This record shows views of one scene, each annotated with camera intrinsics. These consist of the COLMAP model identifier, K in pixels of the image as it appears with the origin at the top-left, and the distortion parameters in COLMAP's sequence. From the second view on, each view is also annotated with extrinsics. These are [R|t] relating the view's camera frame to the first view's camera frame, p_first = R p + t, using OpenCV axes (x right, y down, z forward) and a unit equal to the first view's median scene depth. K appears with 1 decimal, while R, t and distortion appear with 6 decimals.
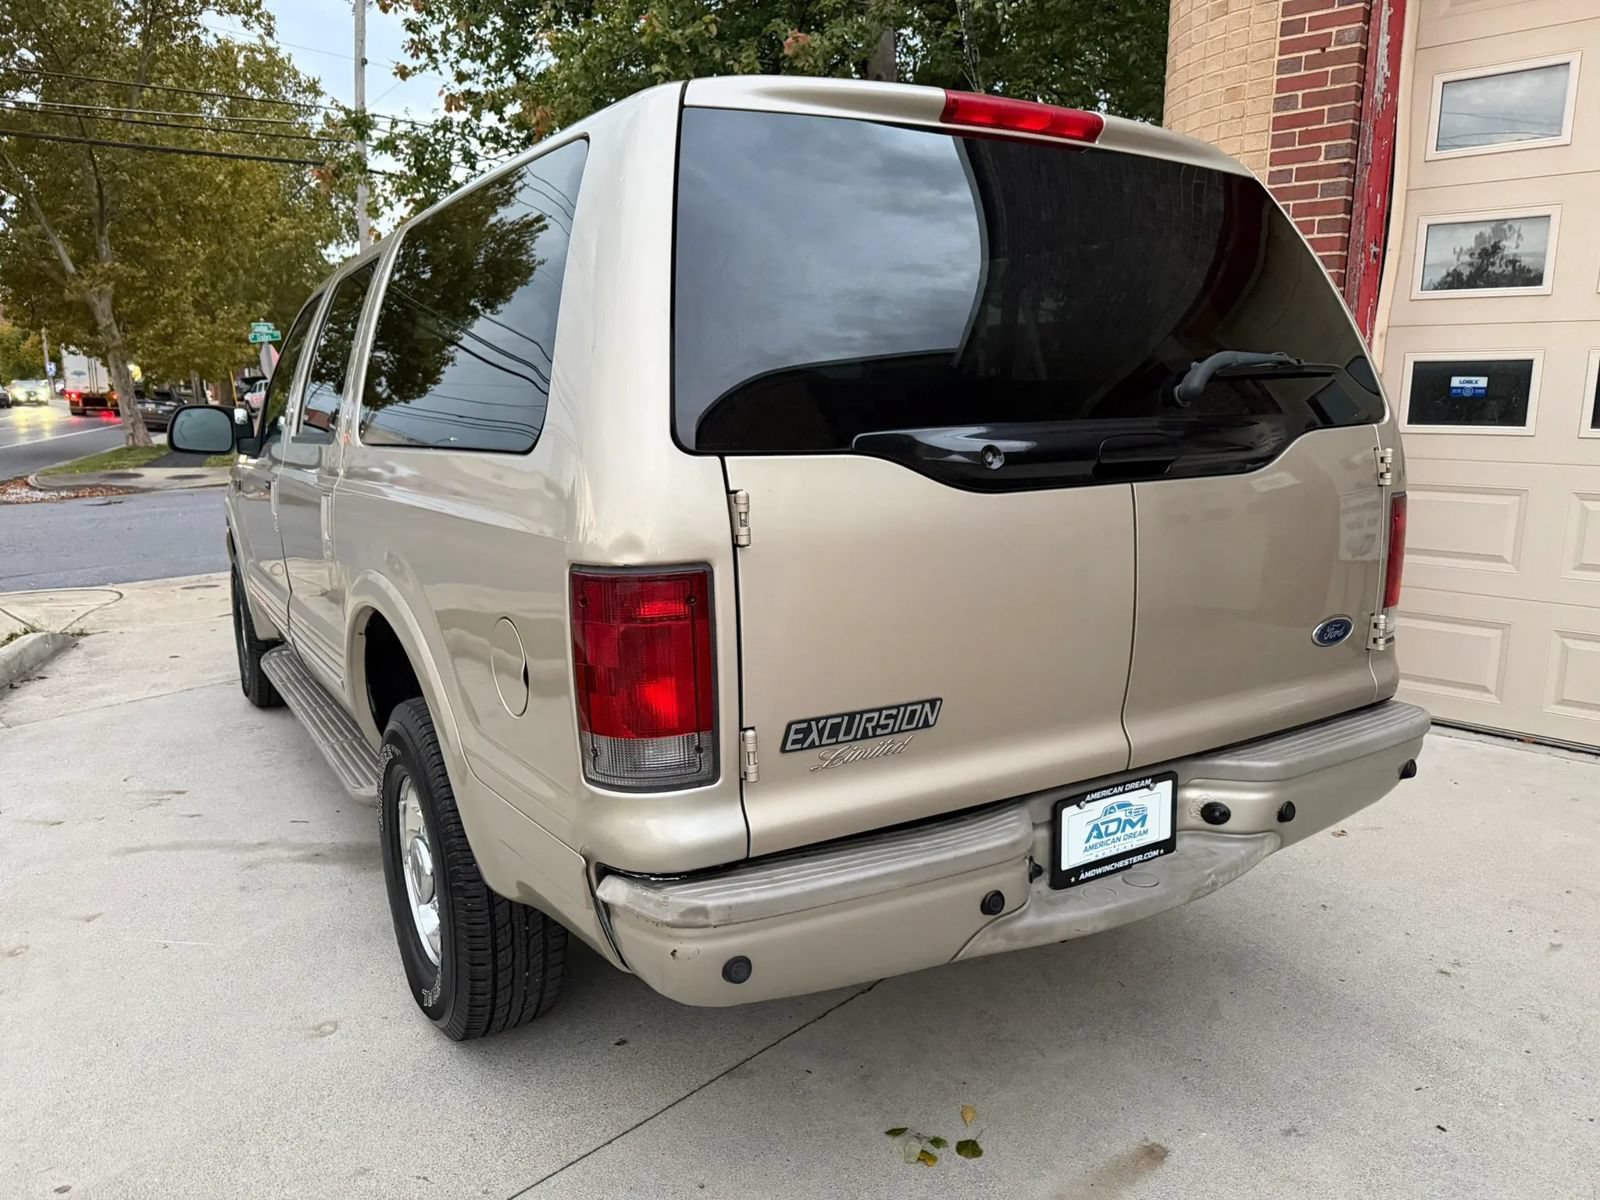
lens RADIAL K [[1190.1, 0, 807.7], [0, 1190.1, 605.1], [0, 0, 1]] dist [0.043781, -0.094059]
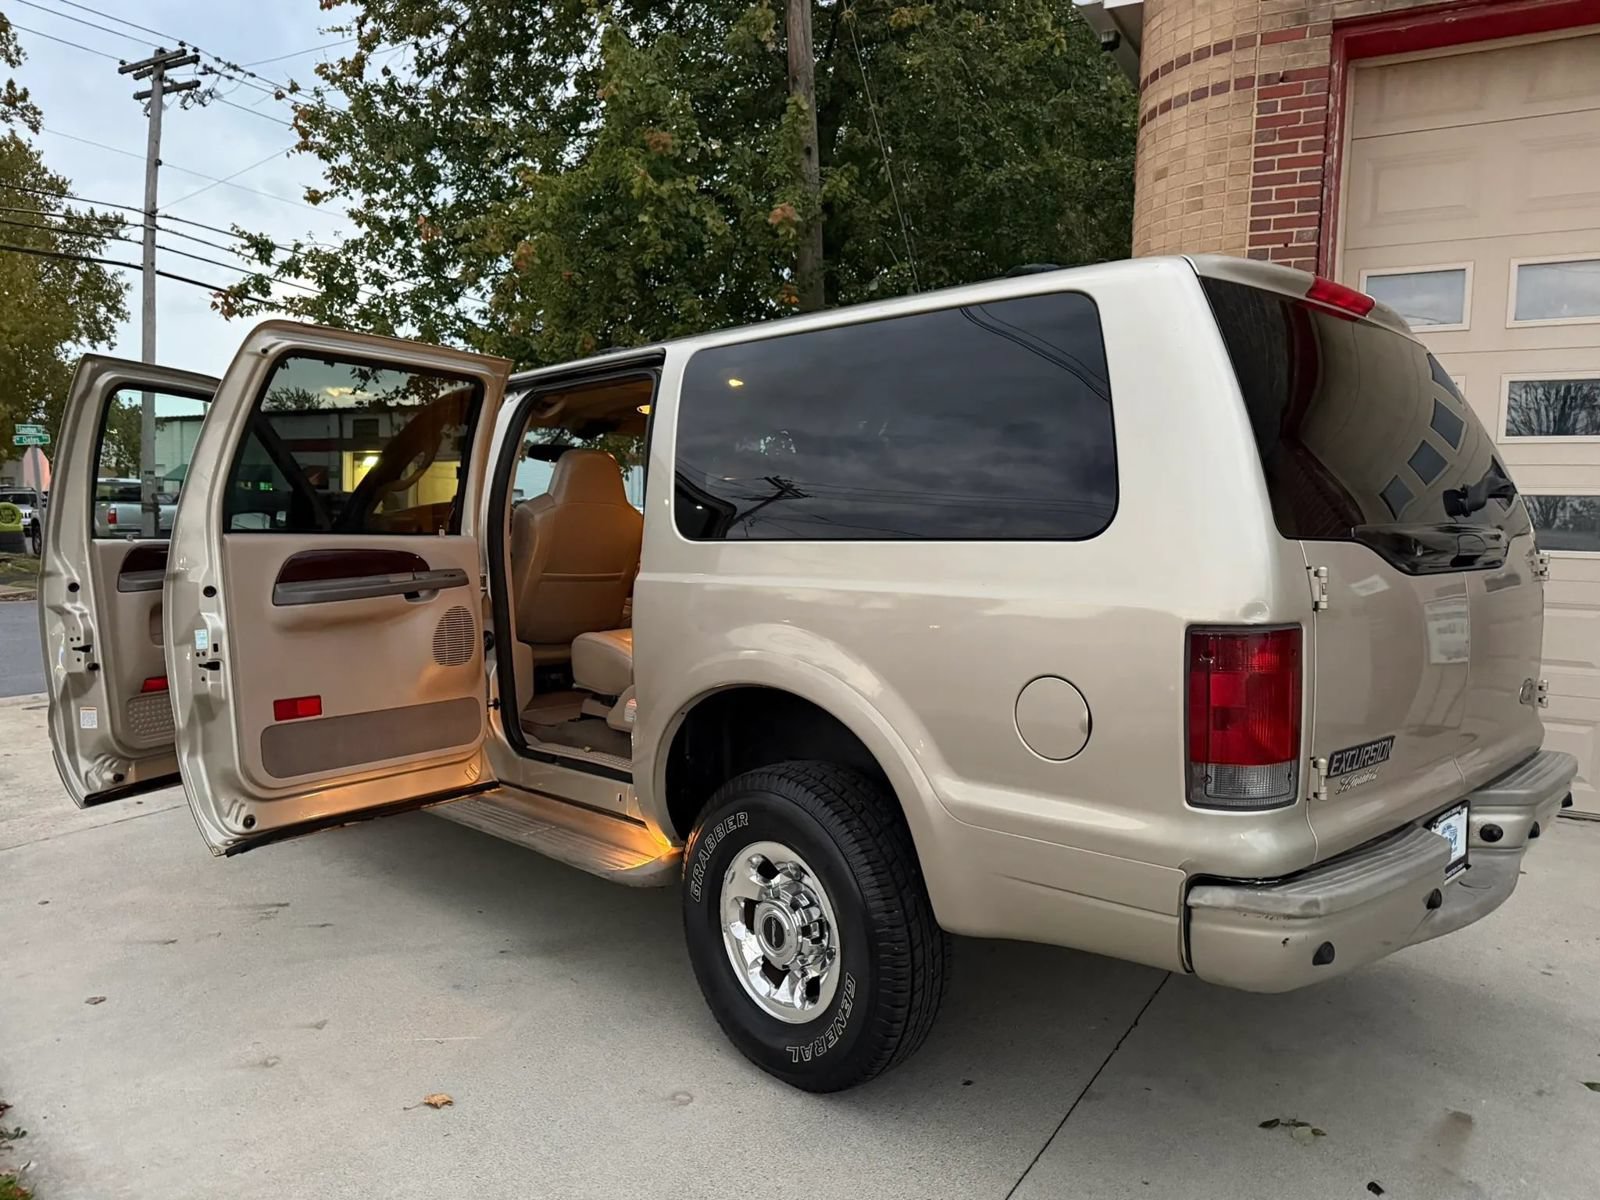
lens RADIAL K [[1167.8, 0, 799.0], [0, 1167.8, 630.2], [0, 0, 1]] dist [-0.001157, -0.002558]
pose [[0.977688, -0.005536, 0.209987, -0.626862], [0.023720, 0.996168, -0.084177, 0.047645], [-0.208717, 0.087280, 0.974074, -0.060286]]
